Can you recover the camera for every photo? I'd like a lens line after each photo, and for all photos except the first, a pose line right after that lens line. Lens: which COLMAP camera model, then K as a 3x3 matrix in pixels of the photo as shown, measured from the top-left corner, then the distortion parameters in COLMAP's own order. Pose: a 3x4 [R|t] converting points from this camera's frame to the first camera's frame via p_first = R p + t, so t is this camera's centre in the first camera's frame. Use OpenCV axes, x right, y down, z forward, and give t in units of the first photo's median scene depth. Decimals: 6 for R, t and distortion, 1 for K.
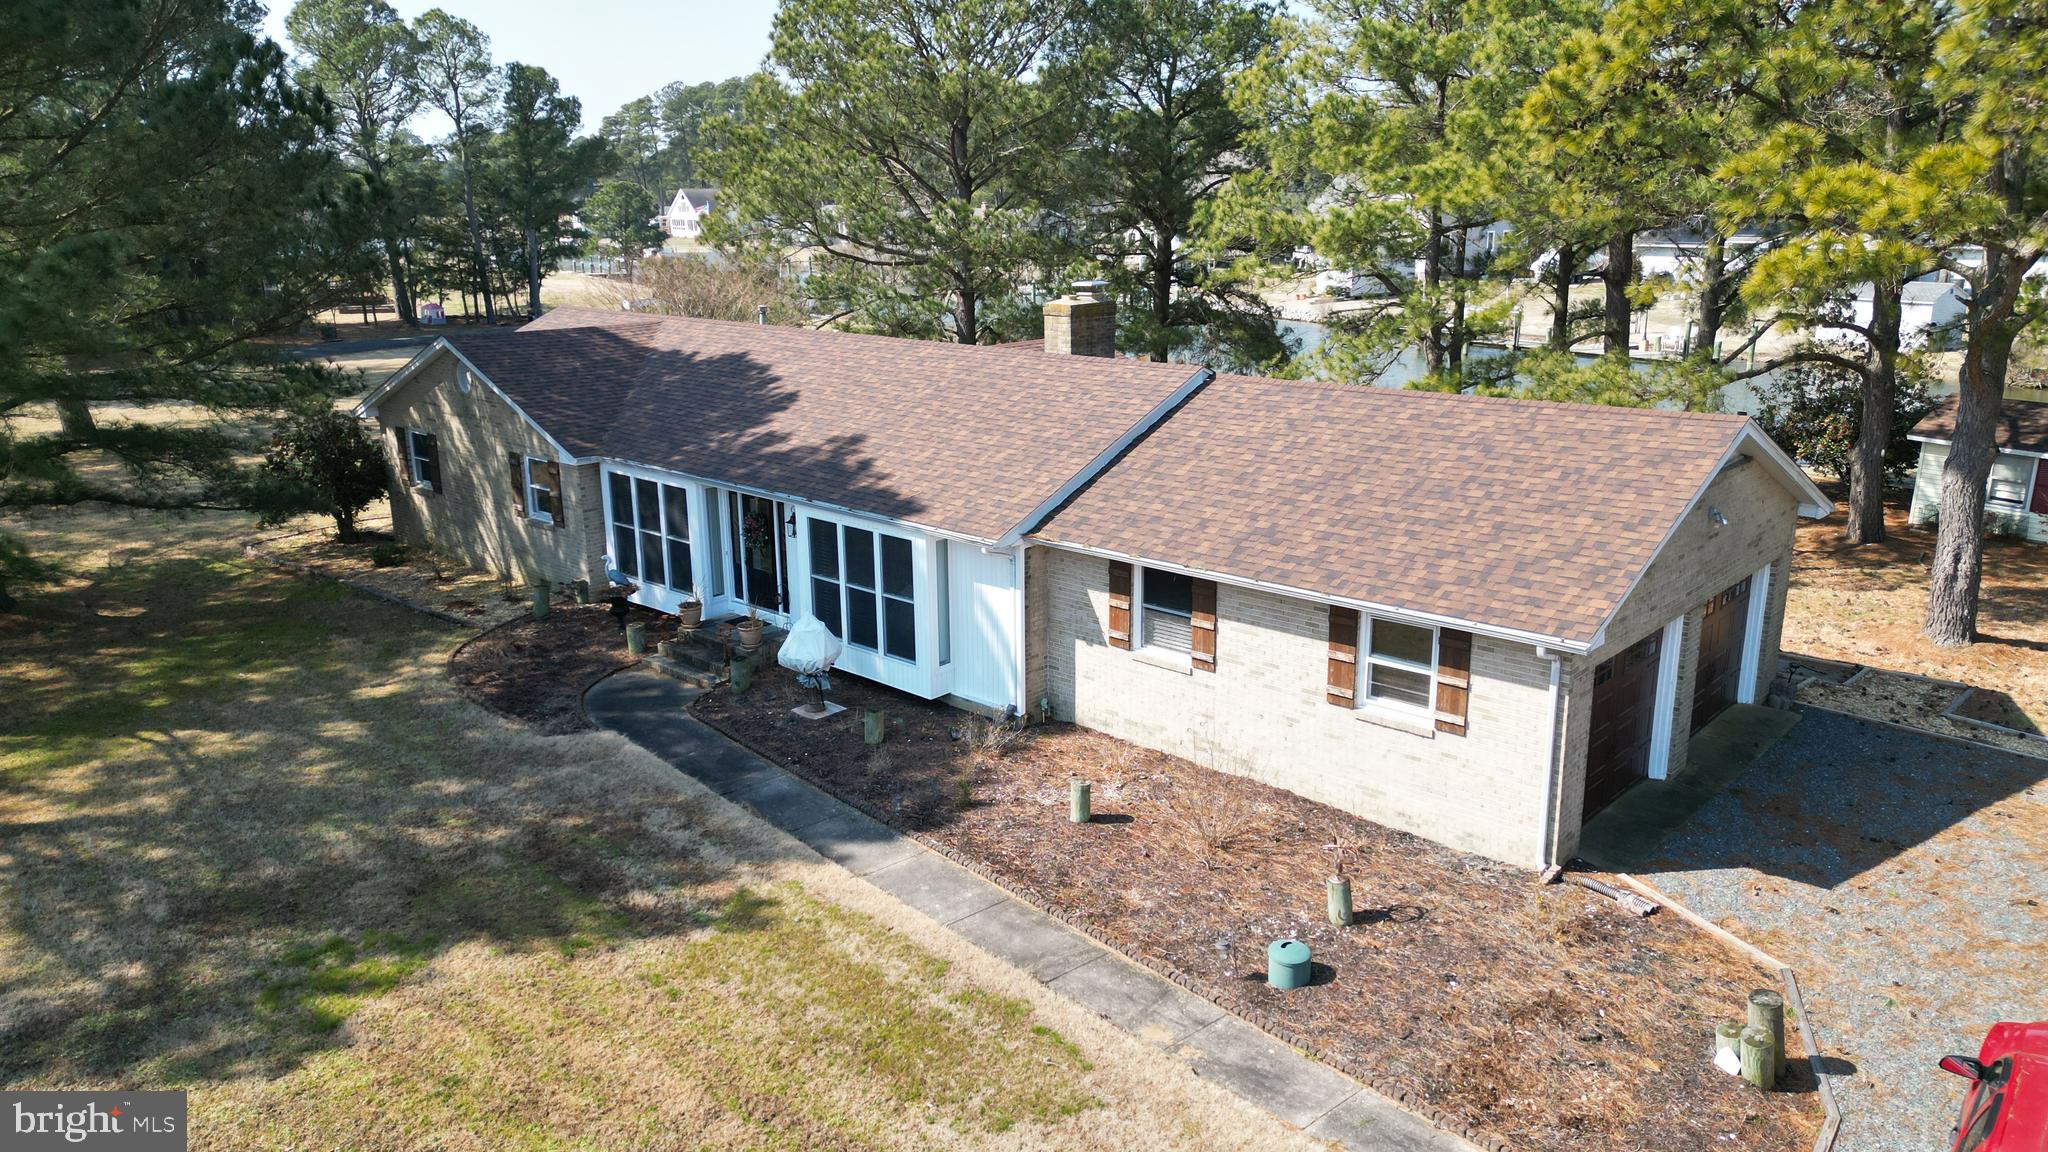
lens RADIAL K [[1436.6, 0, 1027.7], [0, 1436.6, 576.9], [0, 0, 1]] dist [0.044490, -0.030559]
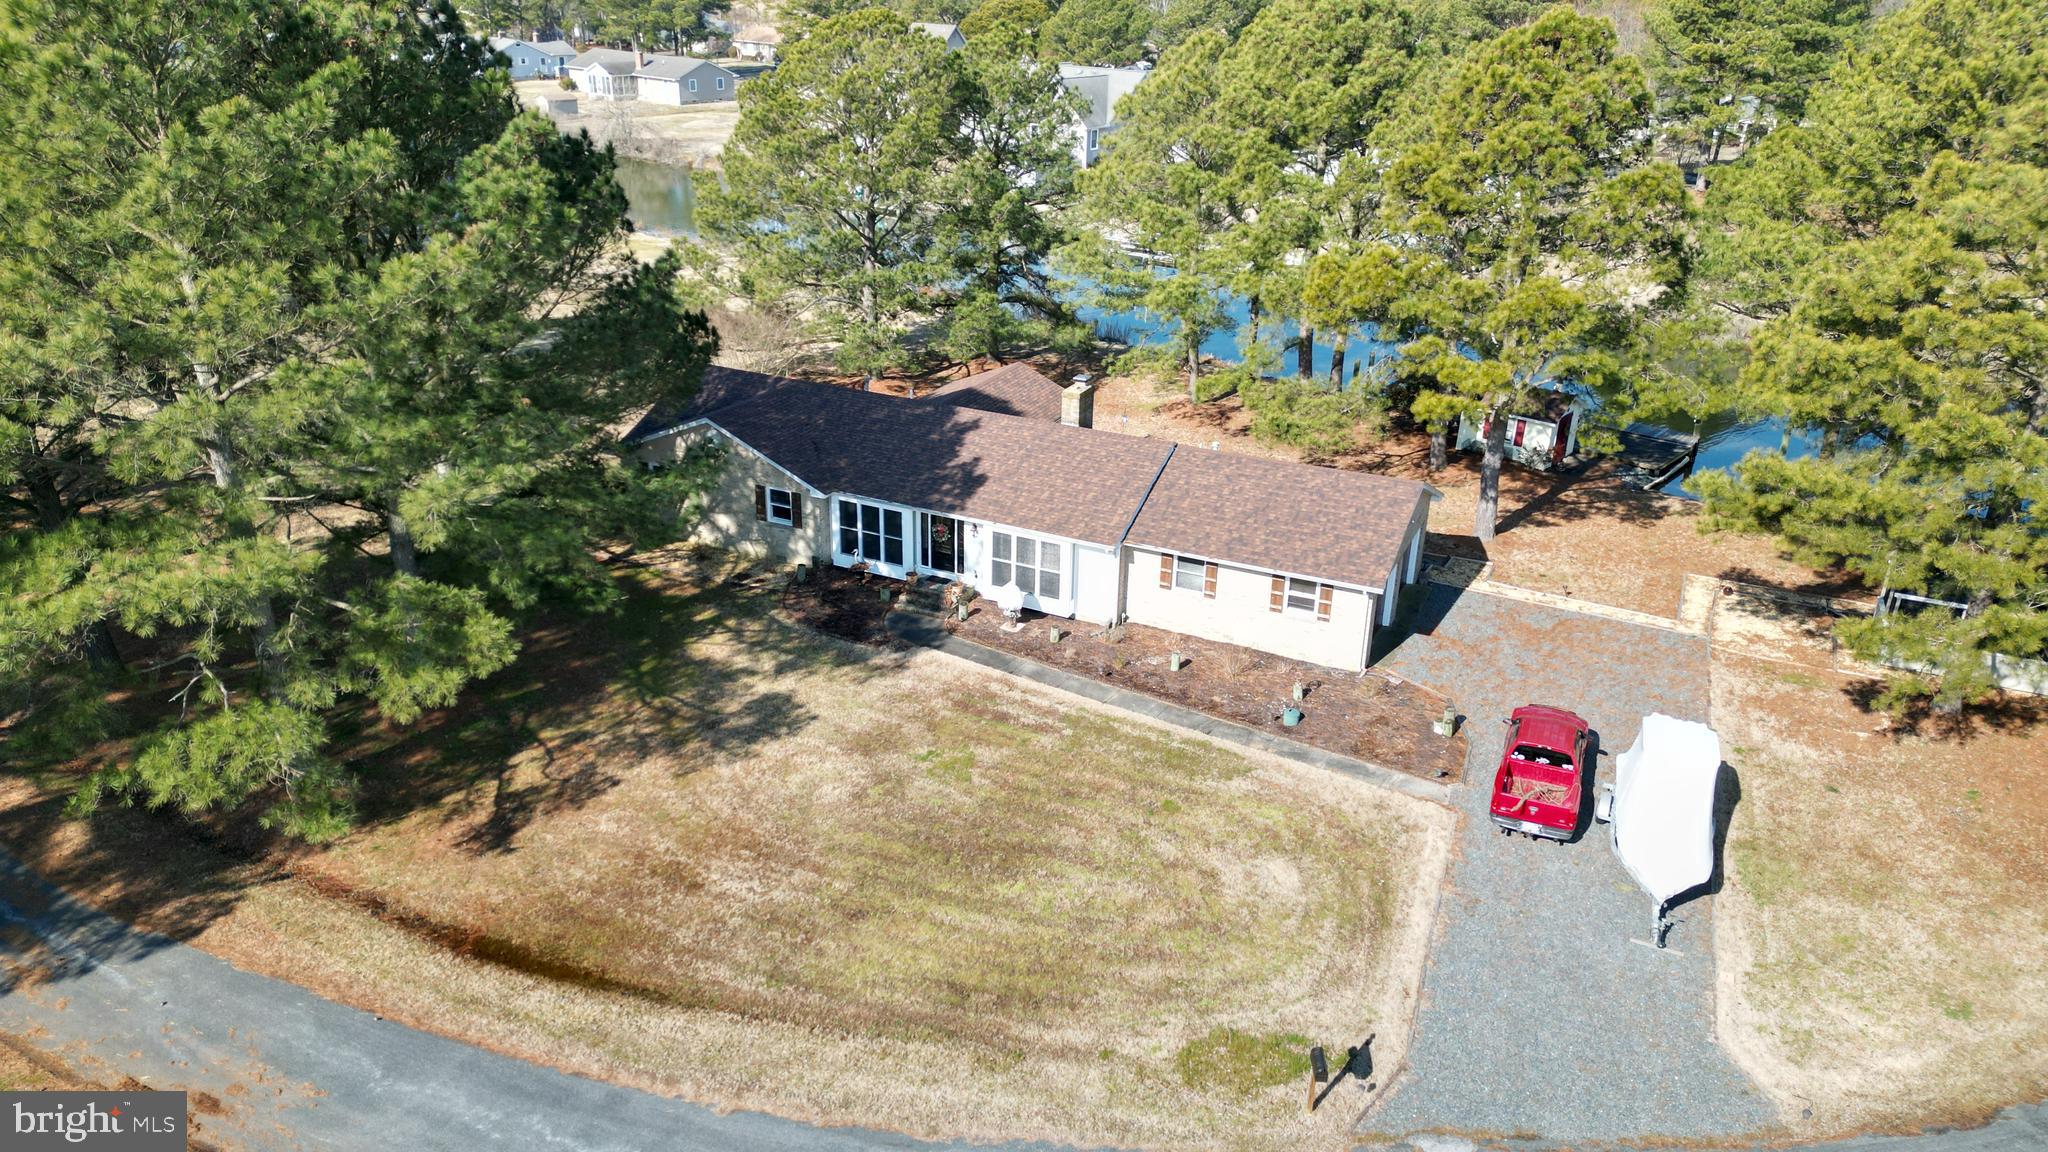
lens RADIAL K [[1436.6, 0, 1014.7], [0, 1436.6, 574.4], [0, 0, 1]] dist [0.044490, -0.030559]
pose [[0.959046, -0.091097, 0.268203, -0.803426], [0.049766, 0.986334, 0.157061, -0.355884], [-0.278845, -0.137281, 0.950473, -1.108959]]
